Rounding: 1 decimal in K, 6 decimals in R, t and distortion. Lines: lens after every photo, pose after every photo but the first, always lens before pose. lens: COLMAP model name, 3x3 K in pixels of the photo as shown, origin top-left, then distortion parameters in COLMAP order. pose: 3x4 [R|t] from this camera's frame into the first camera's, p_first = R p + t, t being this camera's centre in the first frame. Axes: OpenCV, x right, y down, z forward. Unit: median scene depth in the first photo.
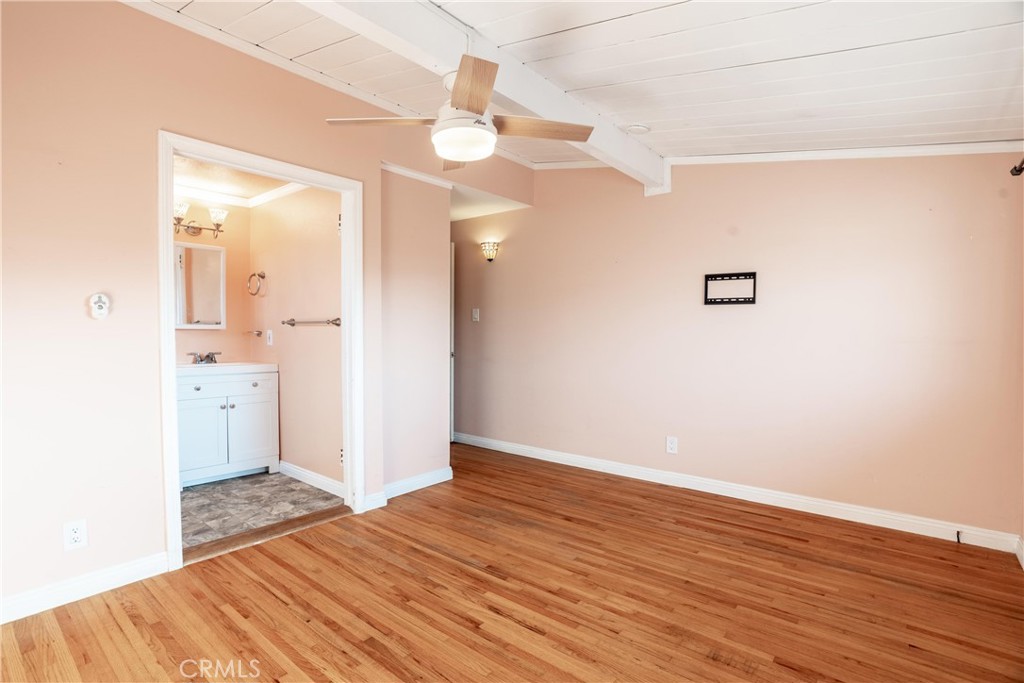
lens RADIAL K [[484.3, 0, 512.0], [0, 484.3, 341.5], [0, 0, 1]] dist [-0.045302, 0.000291]
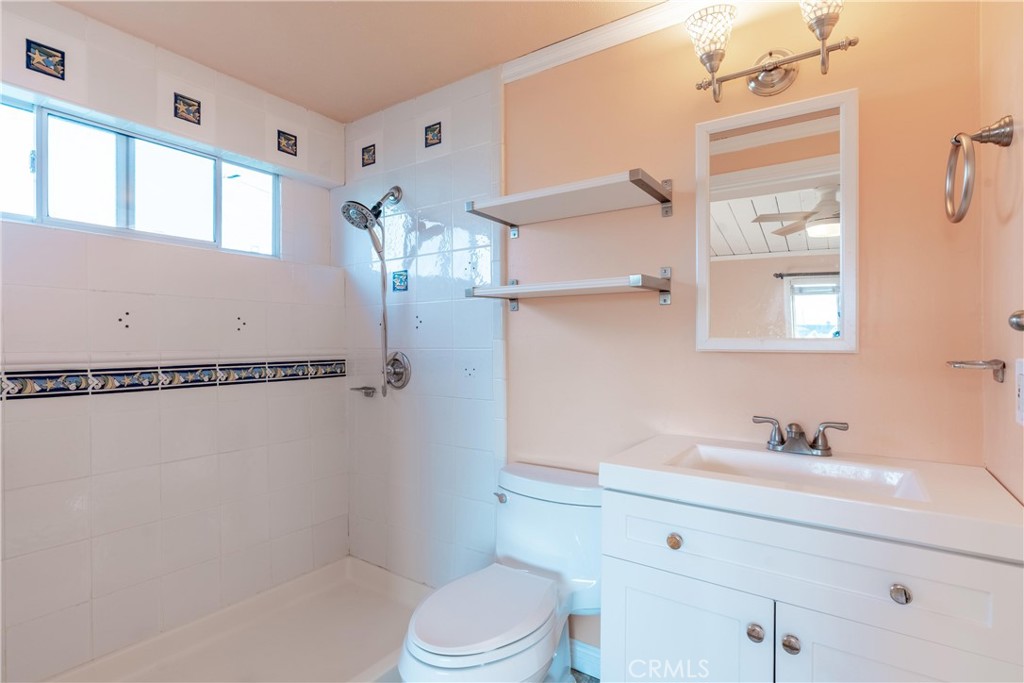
lens RADIAL K [[535.9, 0, 508.1], [0, 535.9, 353.6], [0, 0, 1]] dist [0.000433, 0.000242]
pose [[0.119413, -0.001096, -0.992844, -0.479543], [-0.018475, 0.999824, -0.003326, -0.032055], [0.992673, 0.018740, 0.119372, 1.244937]]
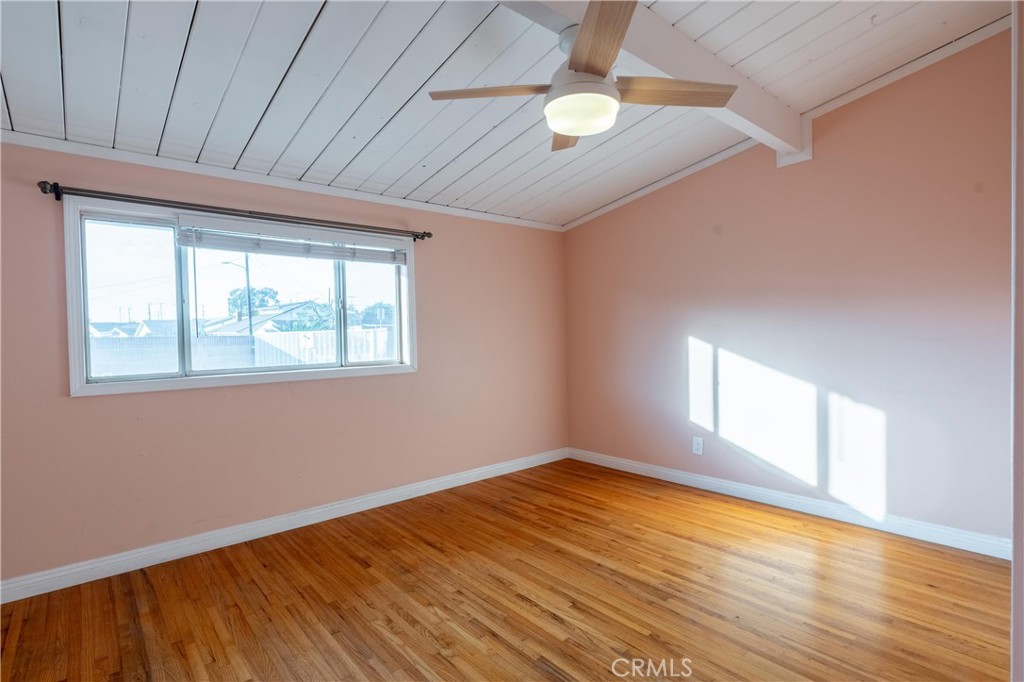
lens RADIAL K [[501.1, 0, 512.0], [0, 501.1, 341.0], [0, 0, 1]] dist [-0.004228, -0.000674]
pose [[-0.984550, 0.016916, 0.174287, -0.117322], [0.024137, 0.998932, 0.039398, -0.057514], [-0.173434, 0.042996, -0.983907, 1.751728]]
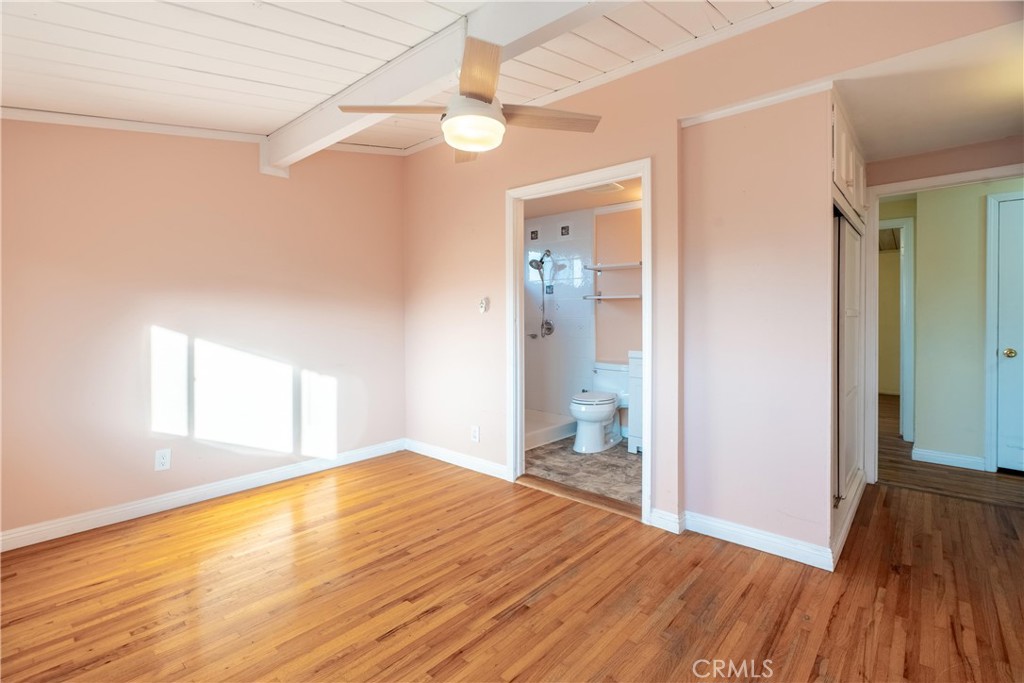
lens RADIAL K [[484.7, 0, 496.6], [0, 484.7, 321.8], [0, 0, 1]] dist [-0.002532, 0.000192]
pose [[-0.047332, 0.004642, -0.998868, 0.814132], [-0.021263, 0.999758, 0.005654, -0.030541], [0.998653, 0.021506, -0.047222, 1.005705]]
